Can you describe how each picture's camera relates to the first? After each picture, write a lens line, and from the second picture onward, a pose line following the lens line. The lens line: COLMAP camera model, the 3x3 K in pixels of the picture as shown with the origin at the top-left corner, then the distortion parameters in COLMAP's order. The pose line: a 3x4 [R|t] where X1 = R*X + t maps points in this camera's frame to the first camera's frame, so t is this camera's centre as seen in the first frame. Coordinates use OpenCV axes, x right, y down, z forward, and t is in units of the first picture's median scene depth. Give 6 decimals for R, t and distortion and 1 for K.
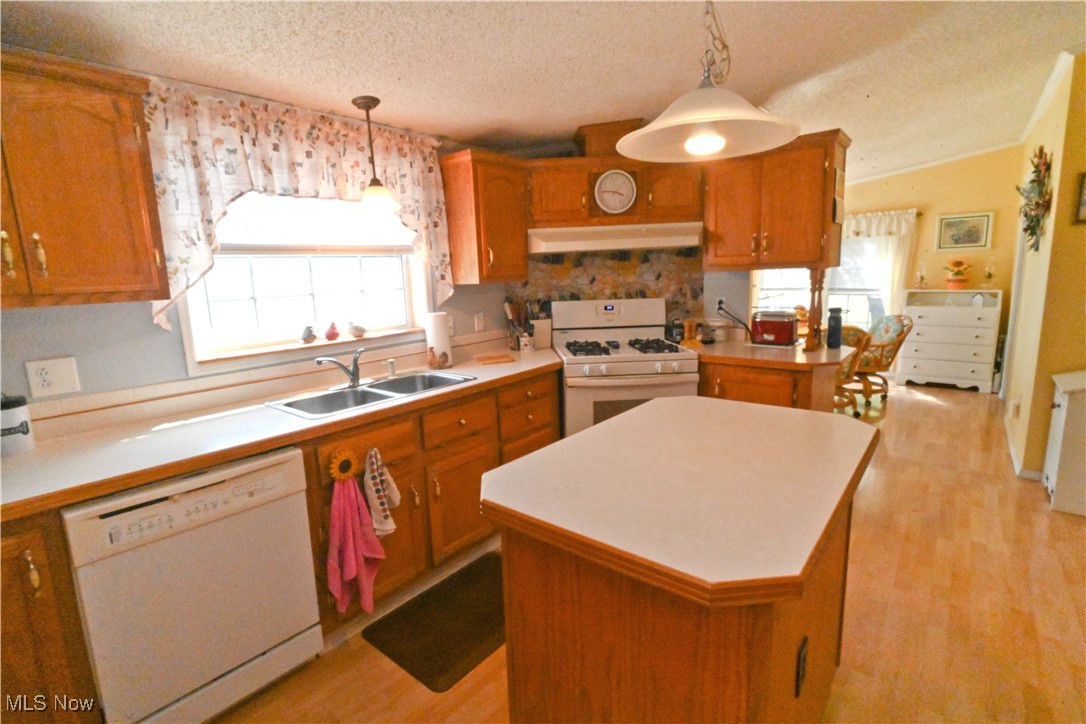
lens RADIAL K [[503.2, 0, 542.2], [0, 503.2, 346.7], [0, 0, 1]] dist [-0.001568, -0.010548]
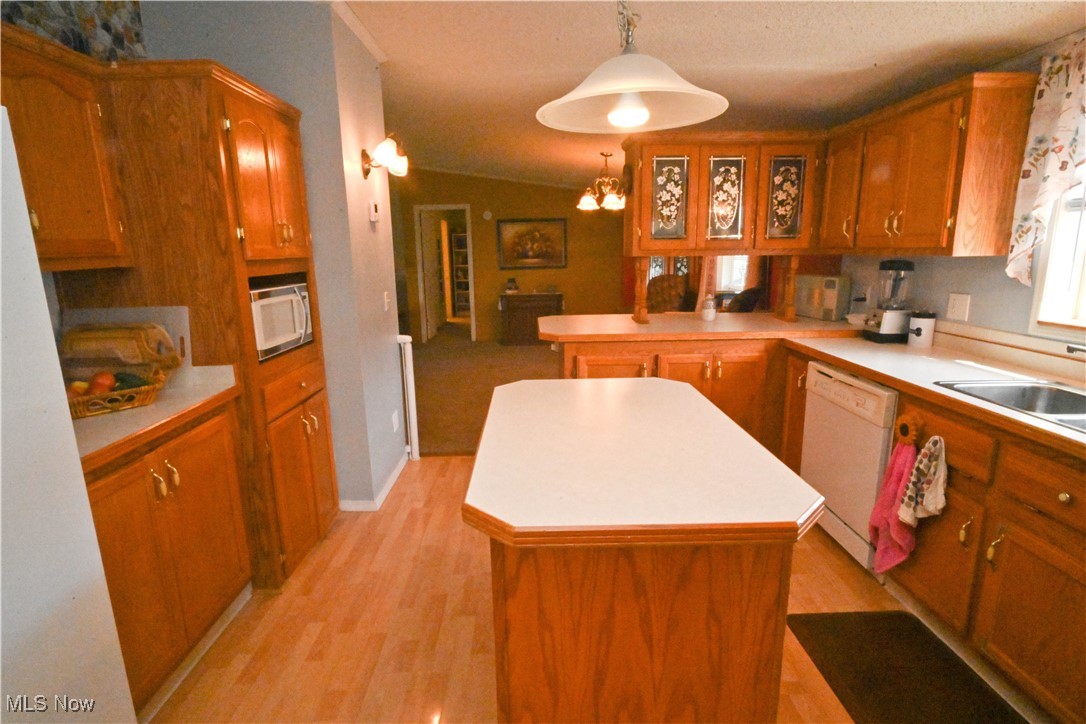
lens RADIAL K [[539.7, 0, 538.6], [0, 539.7, 360.6], [0, 0, 1]] dist [-0.006077, -0.002258]
pose [[-0.750917, 0.174404, -0.636952, 0.717247], [-0.059392, 0.942755, 0.328154, -0.178715], [0.657721, 0.284246, -0.697572, 1.062228]]
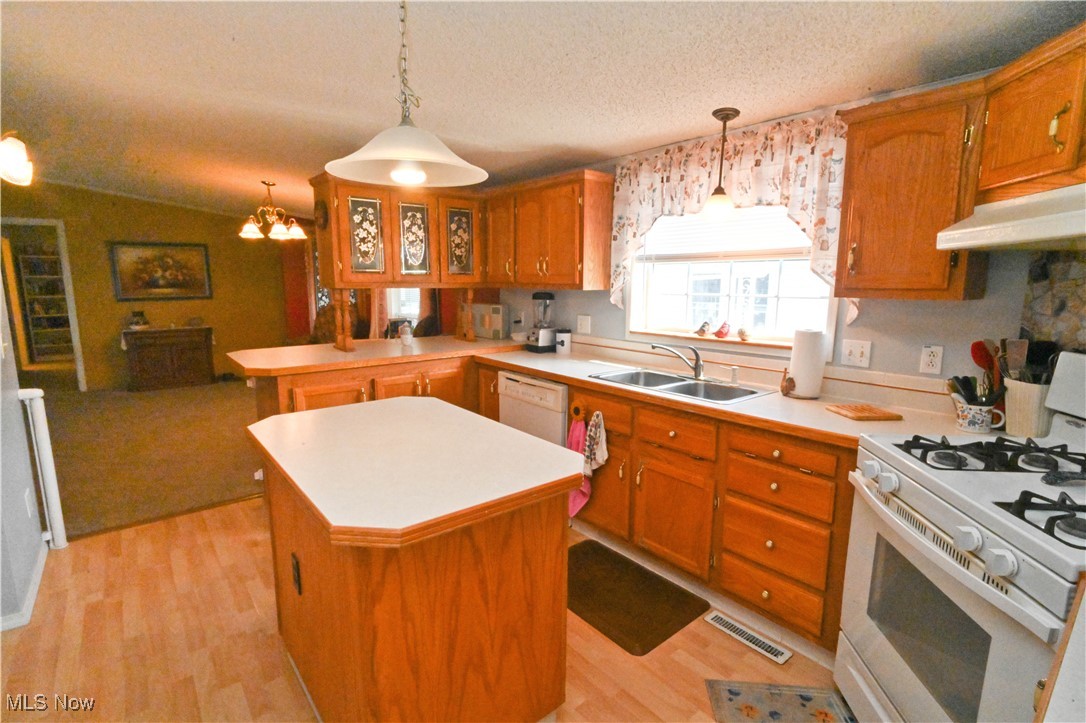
lens RADIAL K [[510.7, 0, 543.0], [0, 510.7, 361.5], [0, 0, 1]] dist [-0.004386, -0.001931]
pose [[-0.188633, 0.188393, -0.963808, 0.879712], [-0.143074, 0.965683, 0.216762, -0.177827], [0.971570, 0.178784, -0.155205, 0.955476]]
